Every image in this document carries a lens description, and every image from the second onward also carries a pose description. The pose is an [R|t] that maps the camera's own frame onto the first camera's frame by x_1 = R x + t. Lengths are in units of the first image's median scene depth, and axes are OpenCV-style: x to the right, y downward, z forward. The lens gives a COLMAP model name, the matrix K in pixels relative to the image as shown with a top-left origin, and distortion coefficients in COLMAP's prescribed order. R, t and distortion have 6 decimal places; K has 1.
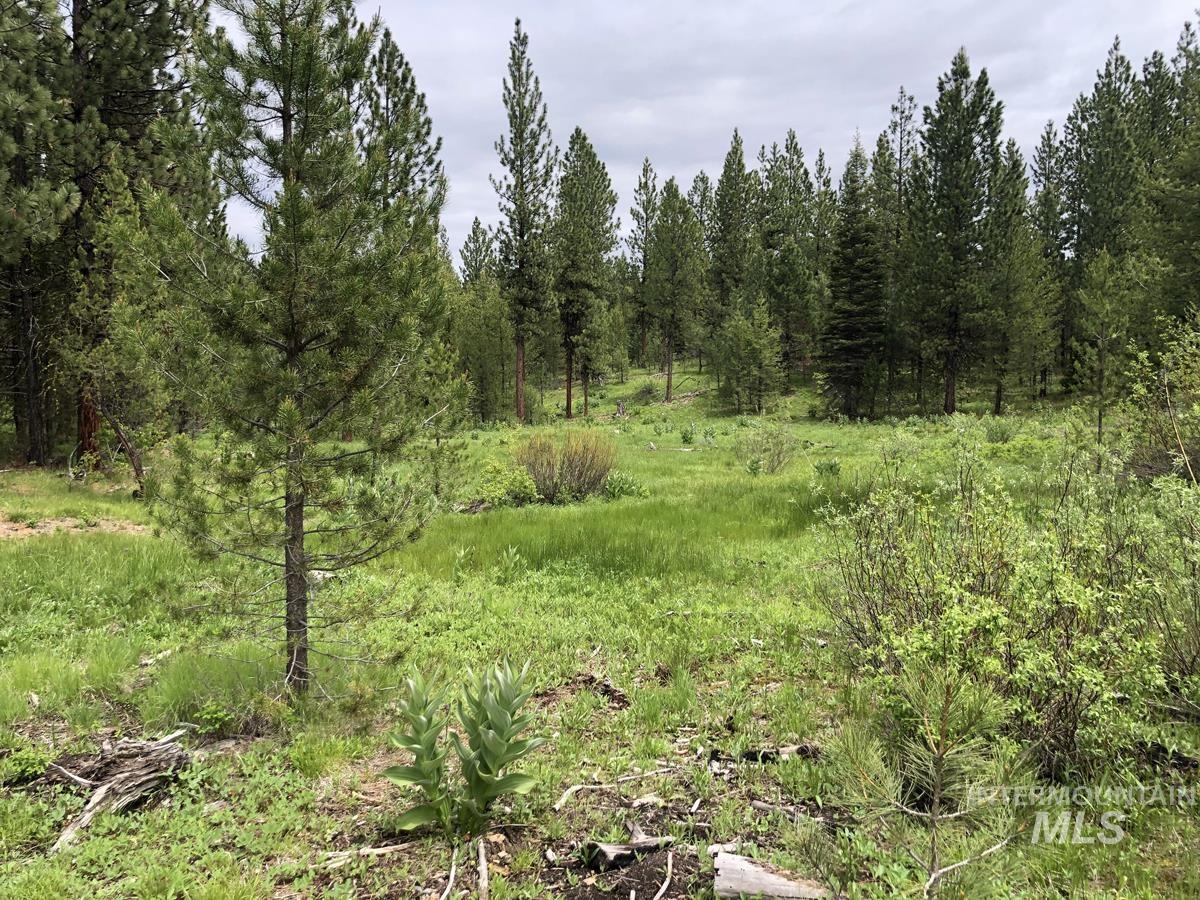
lens RADIAL K [[982.6, 0, 598.9], [0, 982.6, 453.4], [0, 0, 1]] dist [0.007581, 0.025902]
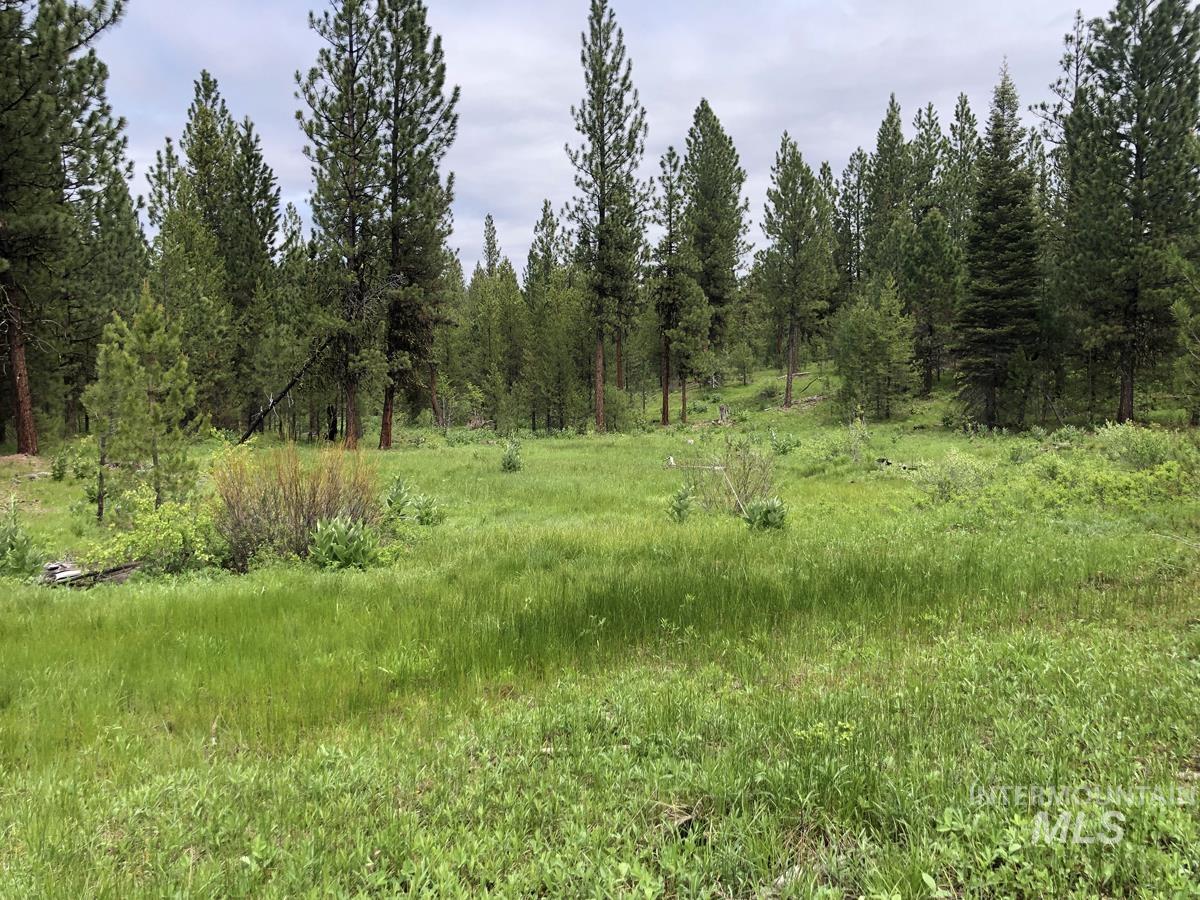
lens RADIAL K [[982.6, 0, 600.7], [0, 982.6, 442.7], [0, 0, 1]] dist [0.007581, 0.025902]
pose [[0.981082, 0.014726, -0.193031, 0.091414], [-0.017678, 0.999752, -0.013579, -0.007513], [0.192783, 0.016735, 0.981099, 0.154383]]
